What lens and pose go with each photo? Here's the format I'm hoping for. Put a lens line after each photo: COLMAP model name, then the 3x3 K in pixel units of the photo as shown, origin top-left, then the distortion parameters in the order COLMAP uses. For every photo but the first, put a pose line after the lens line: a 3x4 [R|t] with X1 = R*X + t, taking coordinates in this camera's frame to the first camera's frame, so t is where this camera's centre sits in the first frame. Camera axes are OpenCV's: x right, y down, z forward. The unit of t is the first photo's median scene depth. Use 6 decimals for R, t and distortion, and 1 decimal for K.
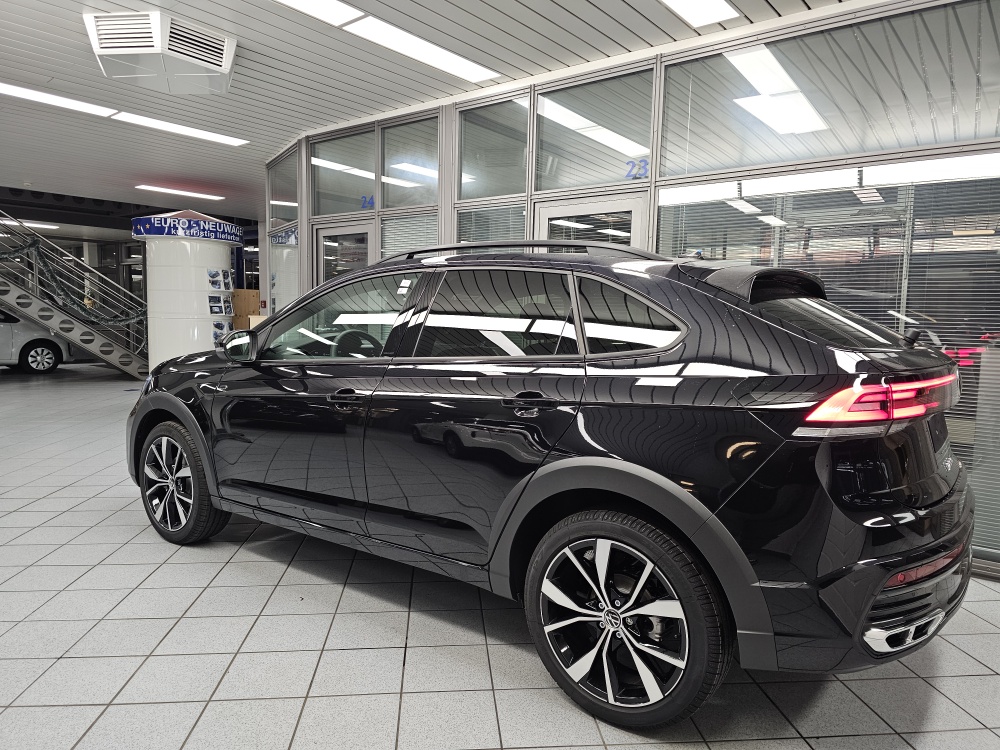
lens RADIAL K [[671.9, 0, 507.0], [0, 671.9, 366.2], [0, 0, 1]] dist [0.031546, -0.006468]
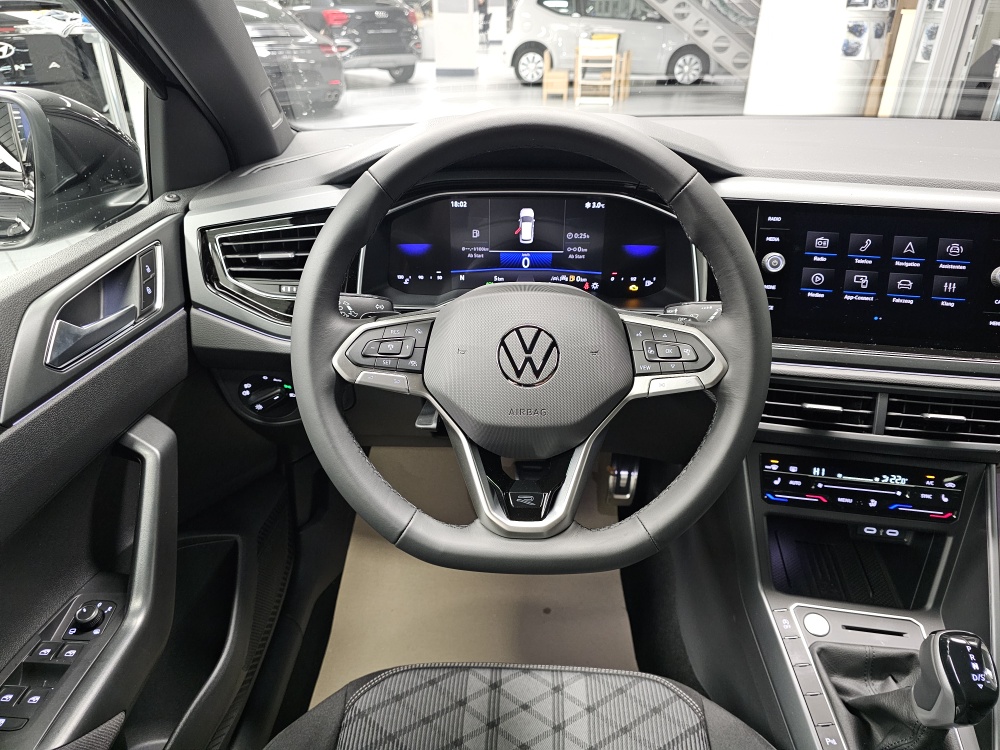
lens RADIAL K [[677.2, 0, 499.1], [0, 677.2, 375.4], [0, 0, 1]] dist [0.047471, -0.046607]
pose [[0.557037, 0.383776, -0.736495, -0.029035], [-0.056256, 0.902223, 0.427586, -0.021428], [0.828580, -0.196749, 0.524162, 0.305913]]
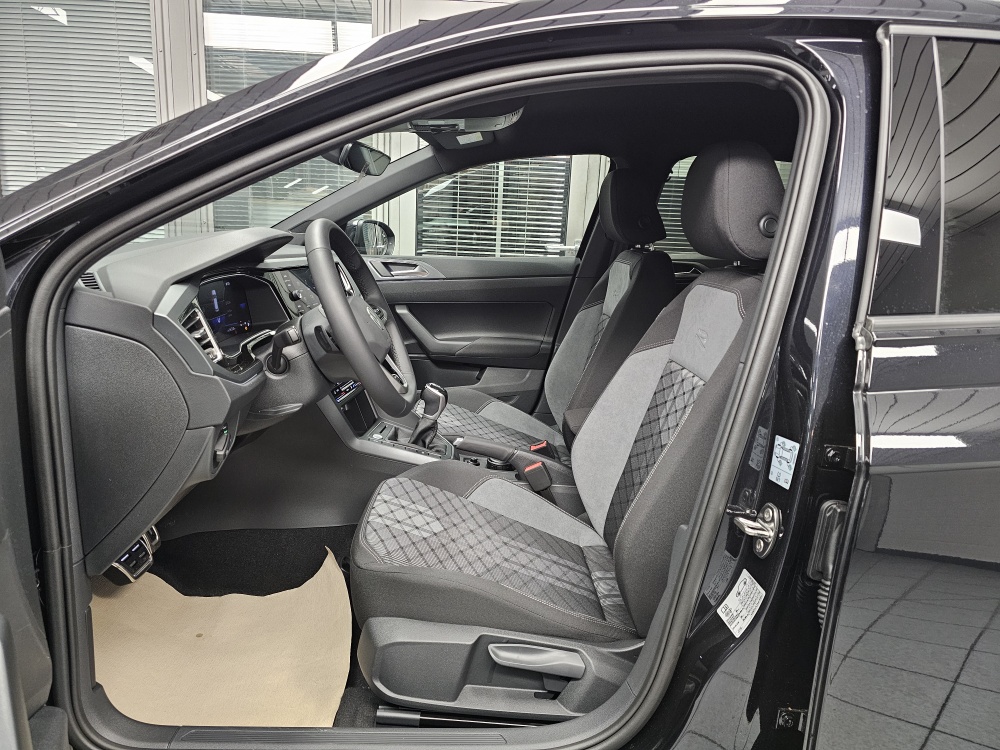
lens RADIAL K [[677.2, 0, 497.7], [0, 677.2, 365.2], [0, 0, 1]] dist [0.047471, -0.046607]
pose [[0.781697, -0.109580, 0.613955, -0.127617], [0.017458, 0.987902, 0.154096, -0.010306], [-0.623413, -0.109738, 0.774153, 0.225409]]
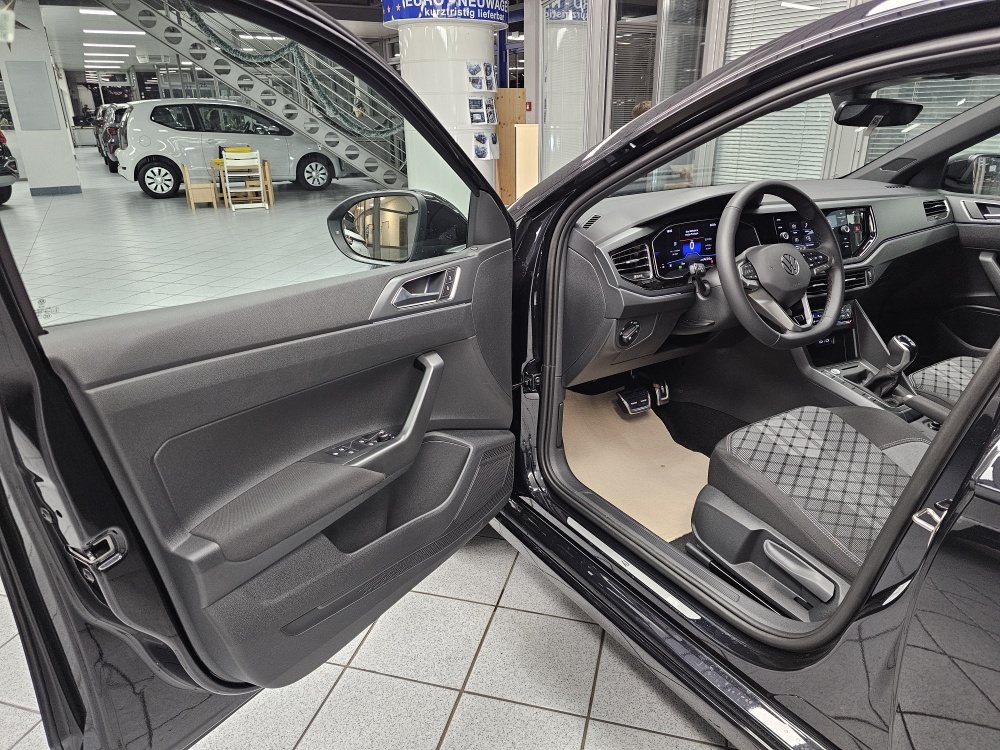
lens RADIAL K [[677.2, 0, 504.1], [0, 677.2, 373.6], [0, 0, 1]] dist [0.047471, -0.046607]
pose [[0.931015, 0.106218, -0.349184, -0.071578], [-0.002074, 0.958240, 0.285957, -0.019749], [0.364976, -0.265506, 0.892356, 0.174250]]
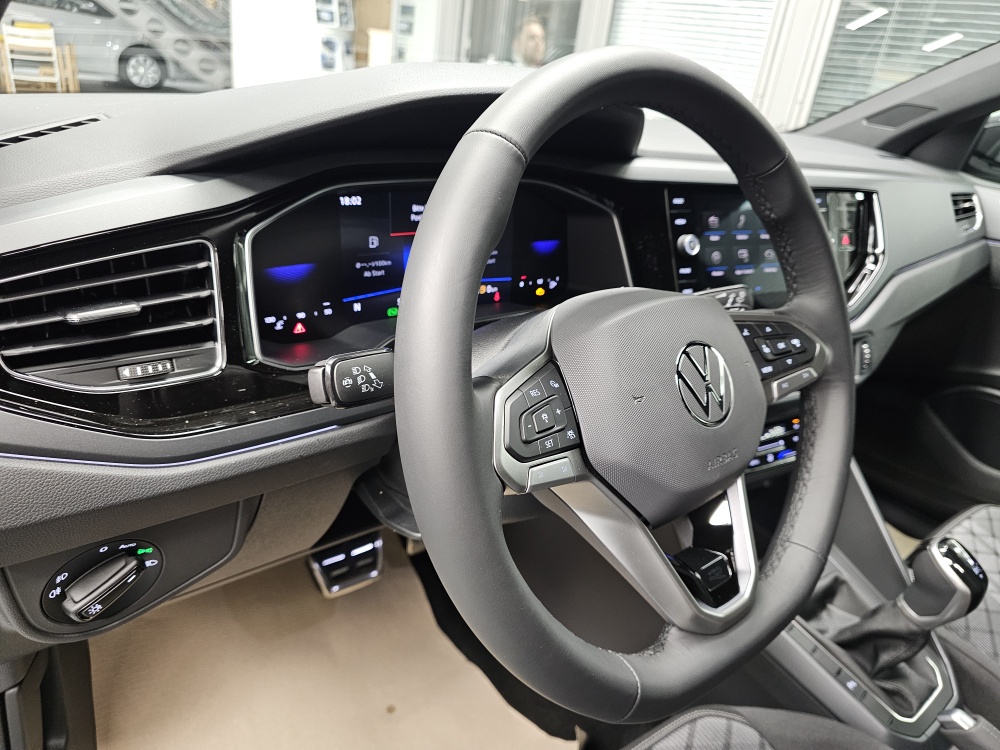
lens RADIAL K [[677.2, 0, 496.7], [0, 677.2, 381.1], [0, 0, 1]] dist [0.047471, -0.046607]
pose [[0.960472, 0.198875, -0.194786, -0.071956], [-0.119459, 0.926478, 0.356886, -0.012940], [0.251440, -0.319510, 0.913614, 0.296876]]
